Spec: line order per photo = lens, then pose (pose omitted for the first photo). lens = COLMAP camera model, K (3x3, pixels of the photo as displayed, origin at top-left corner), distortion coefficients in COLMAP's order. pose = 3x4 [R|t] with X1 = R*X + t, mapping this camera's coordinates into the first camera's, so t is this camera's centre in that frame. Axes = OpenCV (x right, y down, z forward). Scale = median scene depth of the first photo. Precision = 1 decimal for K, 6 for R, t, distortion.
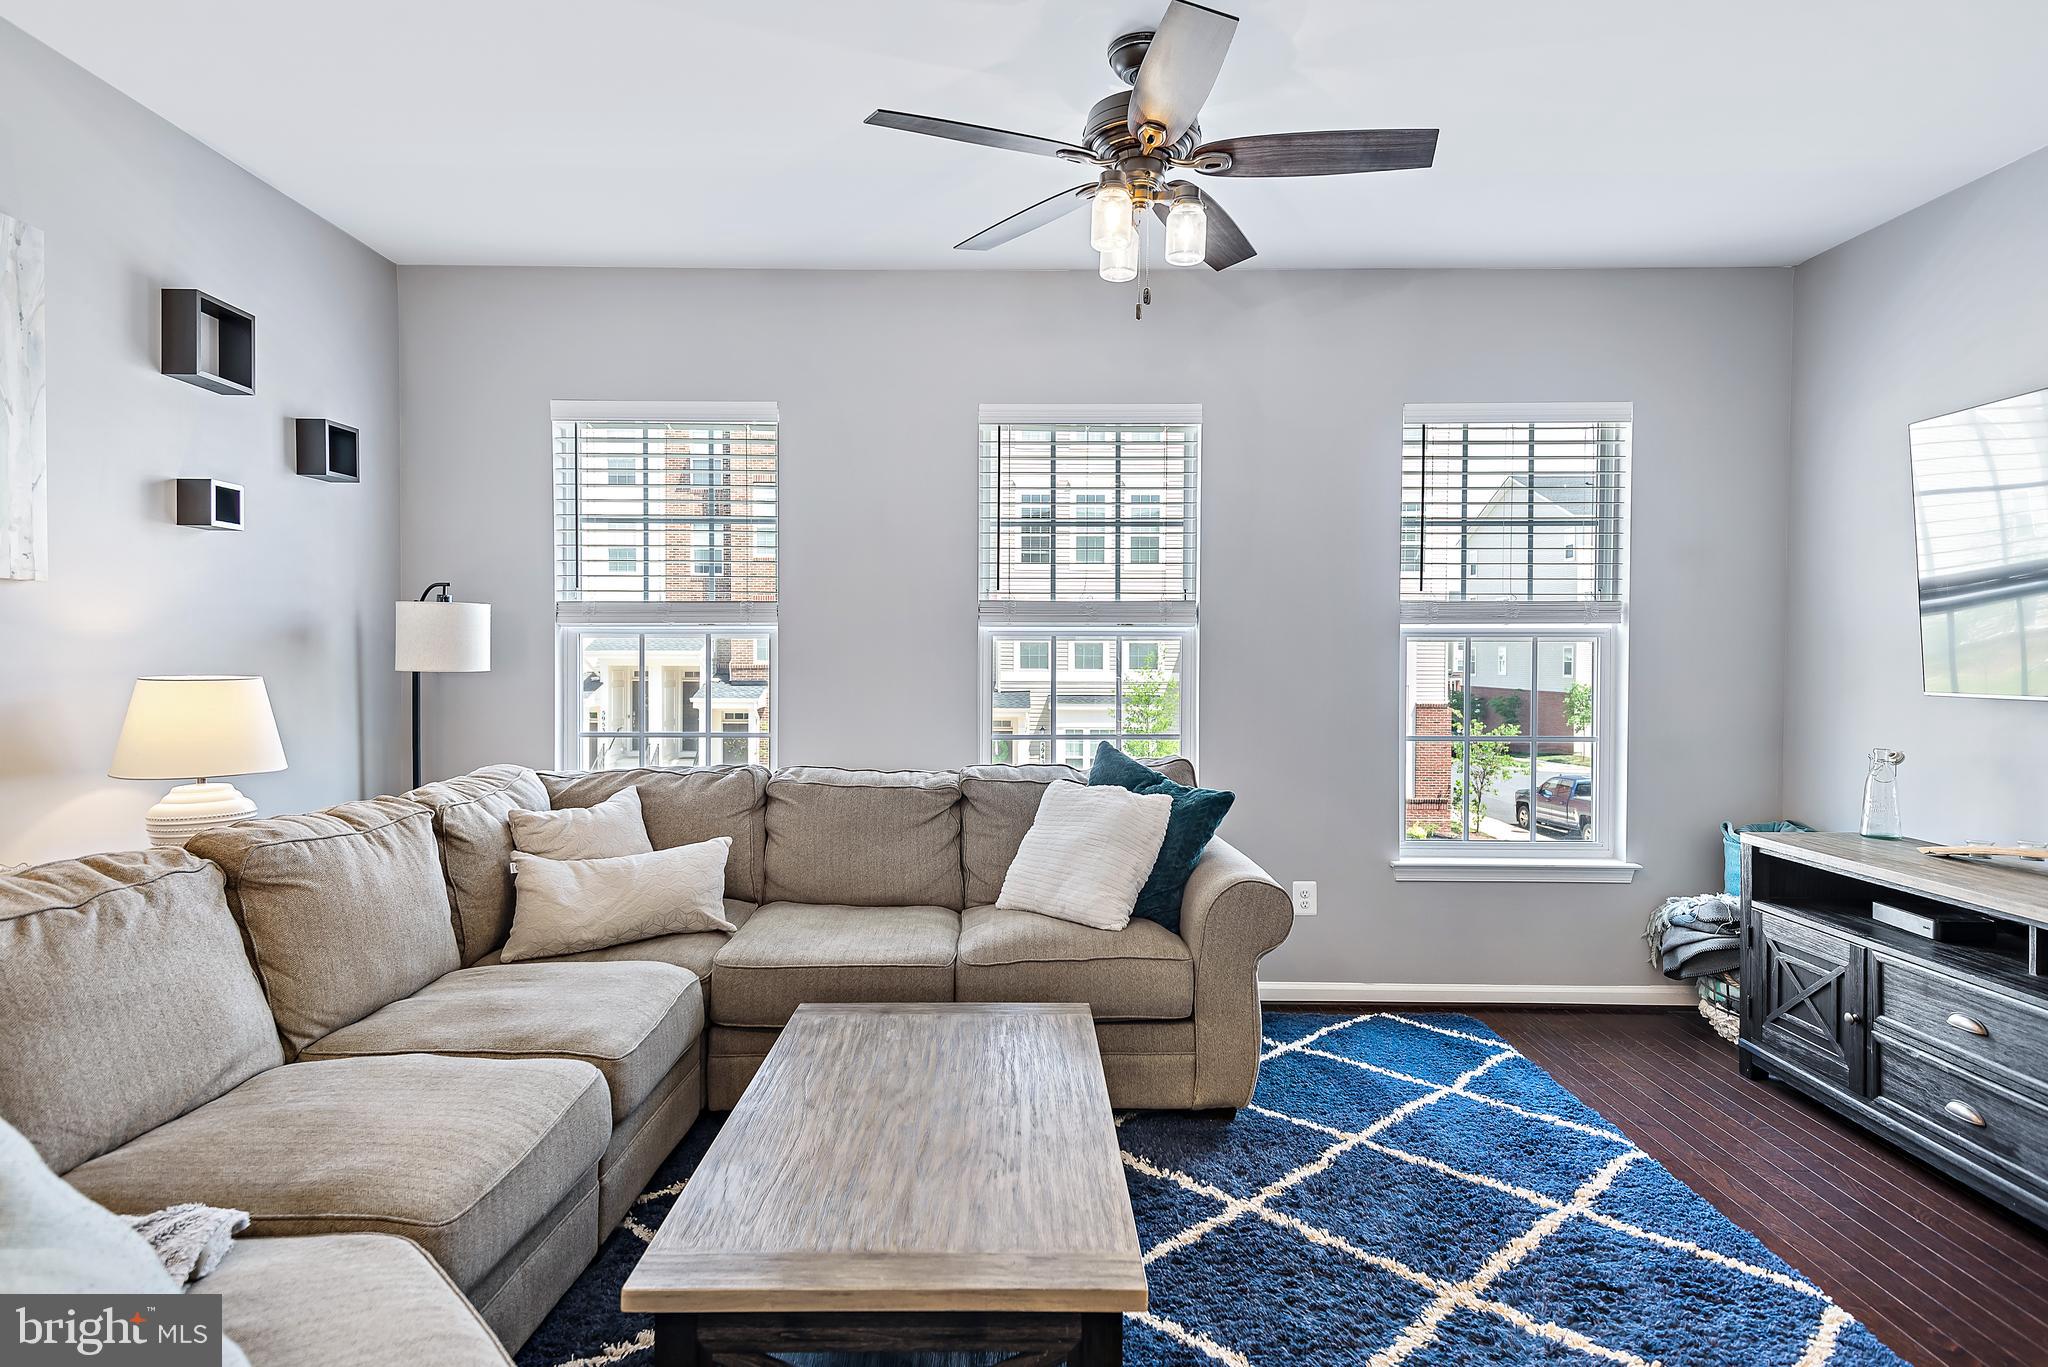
lens RADIAL K [[1111.0, 0, 1024.0], [0, 1111.0, 683.5], [0, 0, 1]] dist [0.054739, -0.040056]
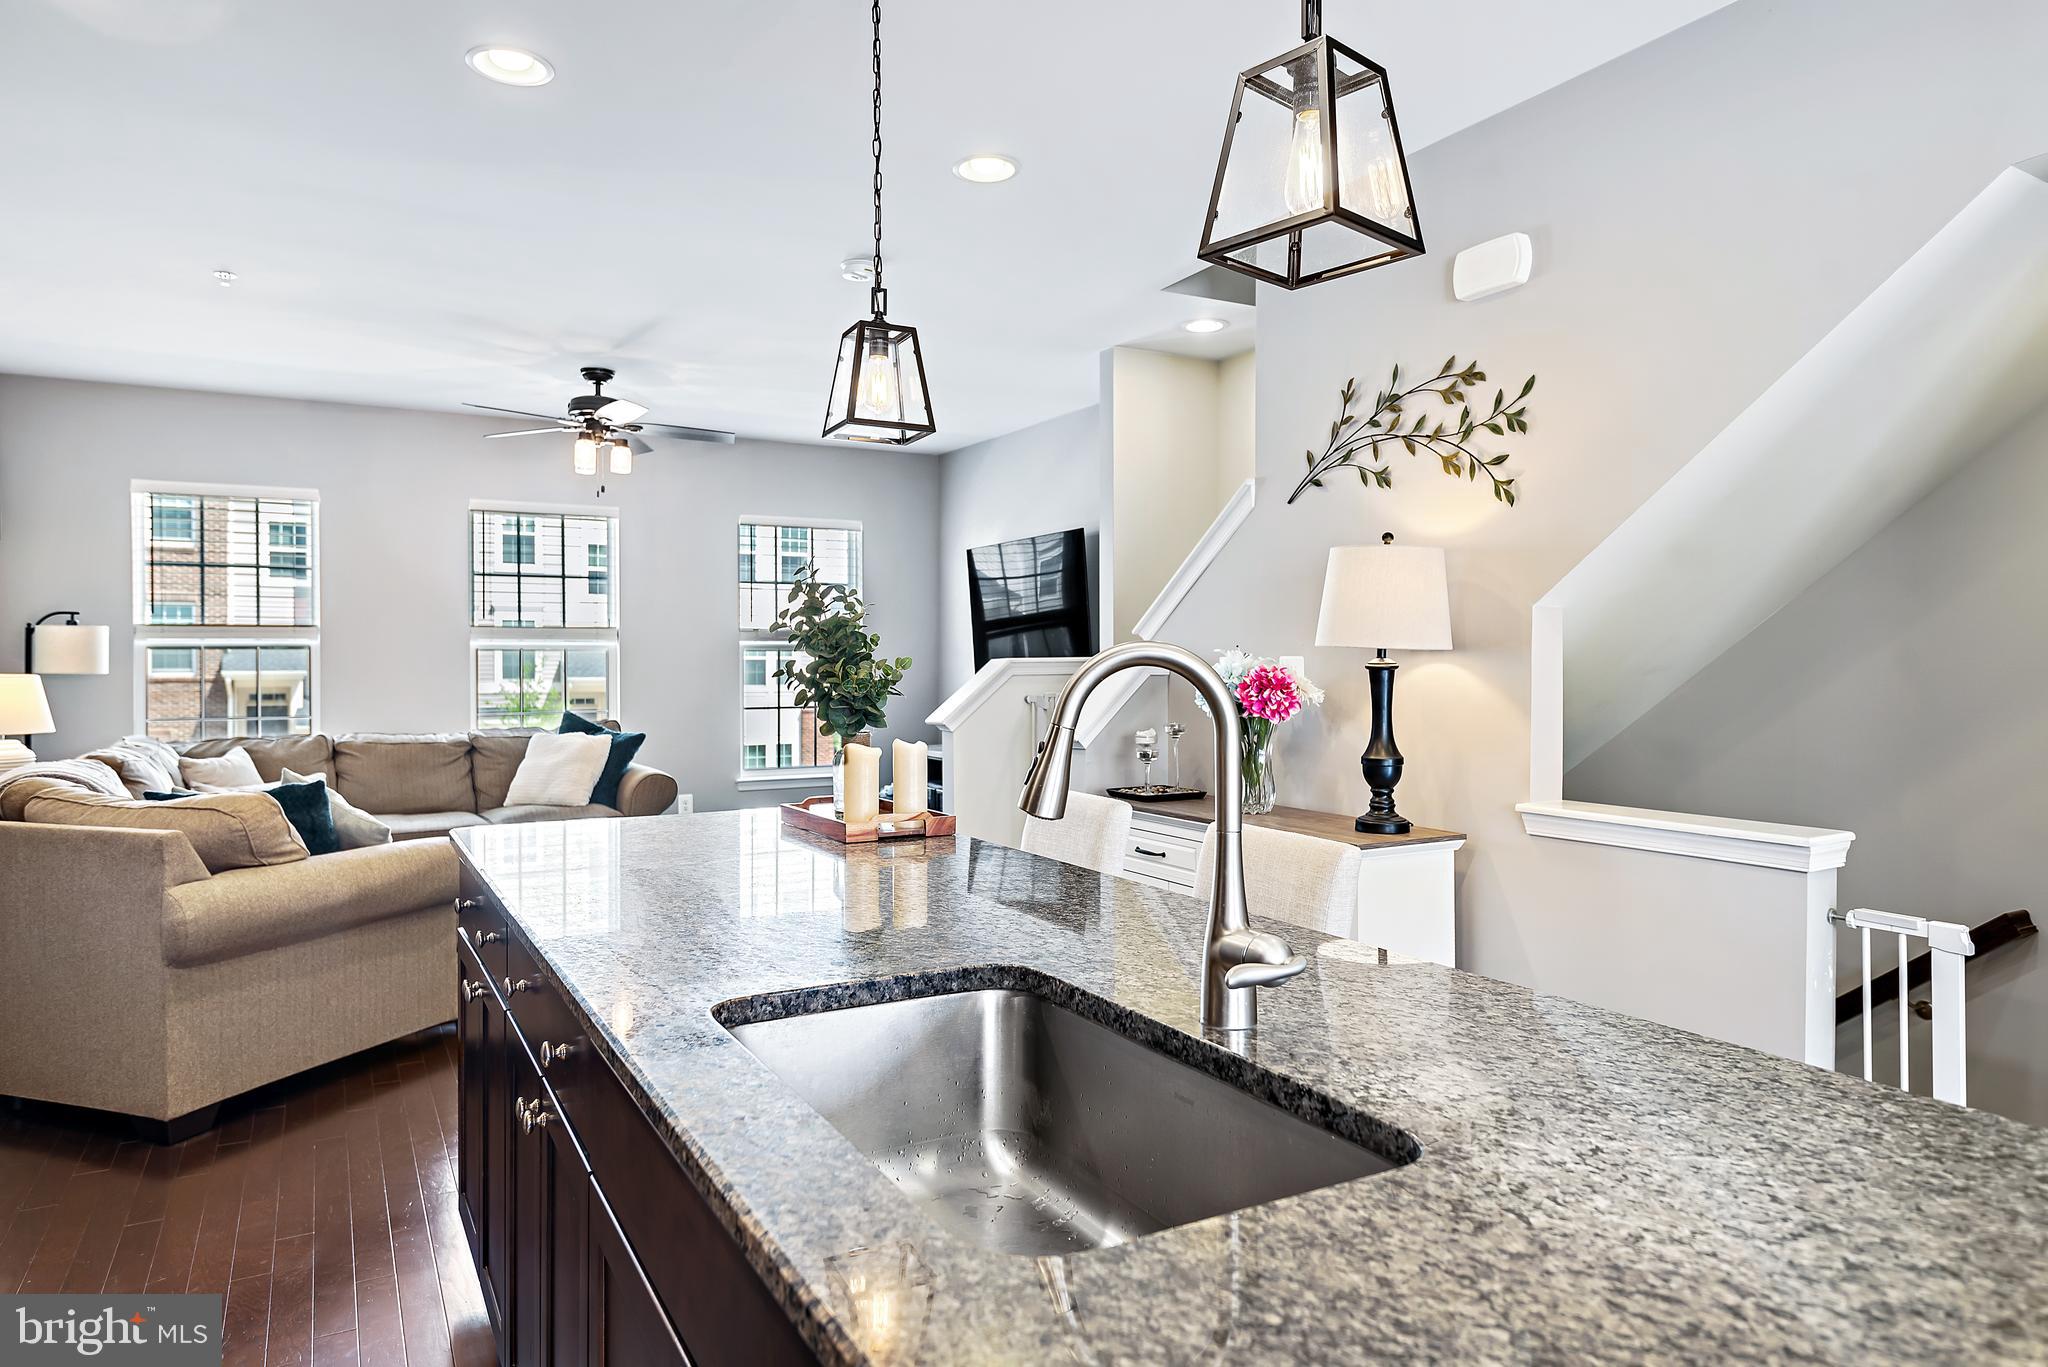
lens RADIAL K [[1245.9, 0, 1024.0], [0, 1245.9, 683.5], [0, 0, 1]] dist [0.017082, -0.000886]
pose [[0.873799, -0.011367, 0.486154, -0.287851], [0.016624, 0.999841, -0.006502, 0.039671], [-0.486002, 0.013764, 0.873849, -1.210350]]
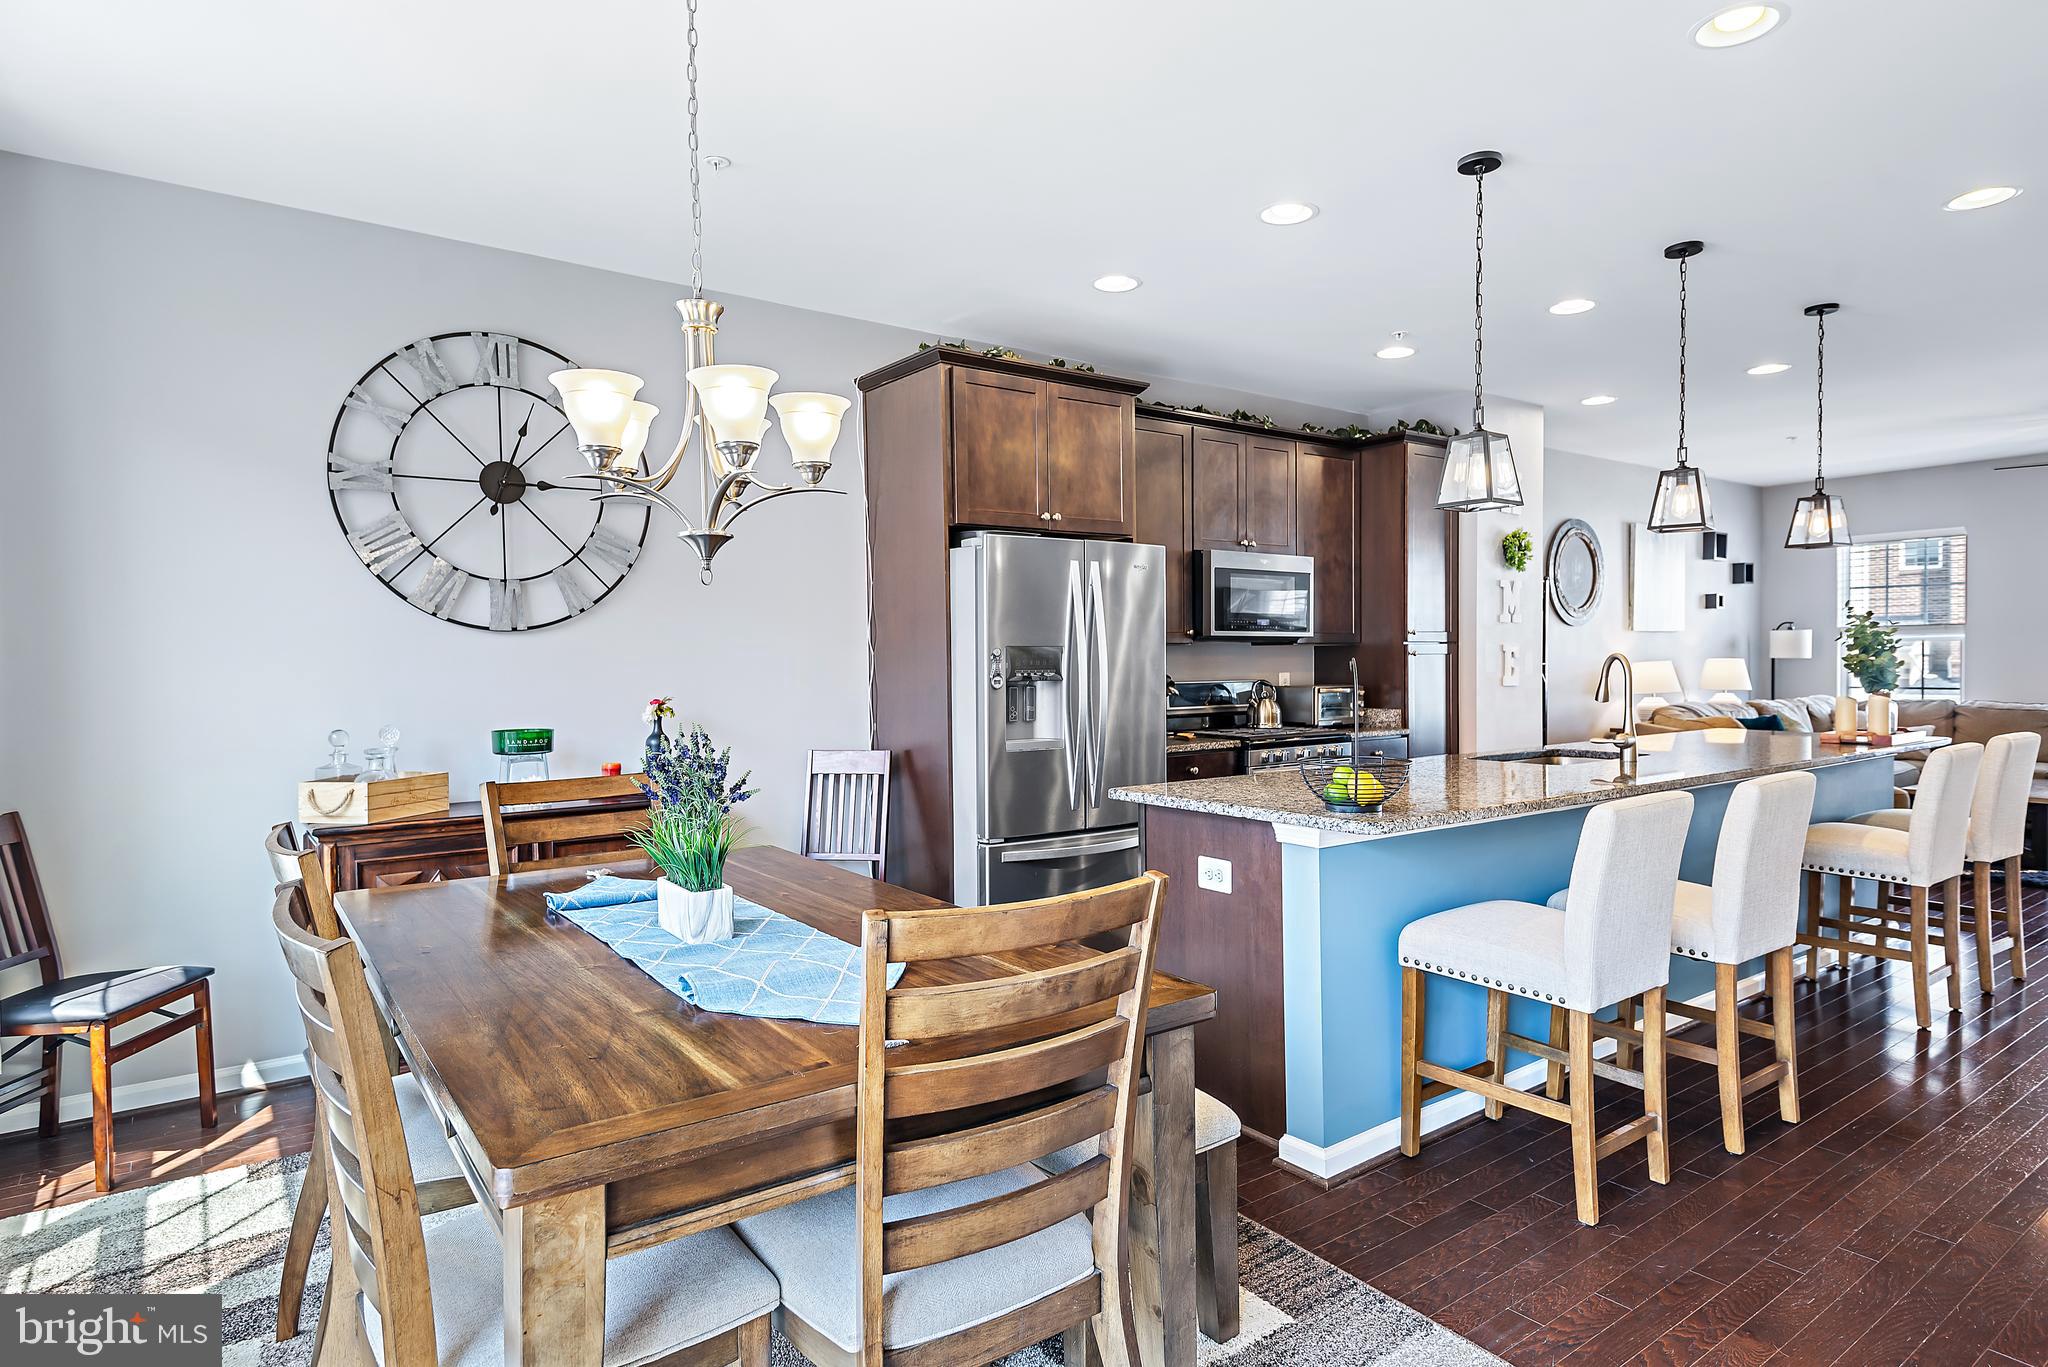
lens RADIAL K [[1127.3, 0, 1024.0], [0, 1127.3, 683.5], [0, 0, 1]] dist [0.044467, -0.024495]
pose [[0.591009, 0.008679, -0.806618, 0.627378], [-0.008898, 0.999951, 0.004239, 0.059936], [0.806616, 0.004672, 0.591057, -2.240497]]
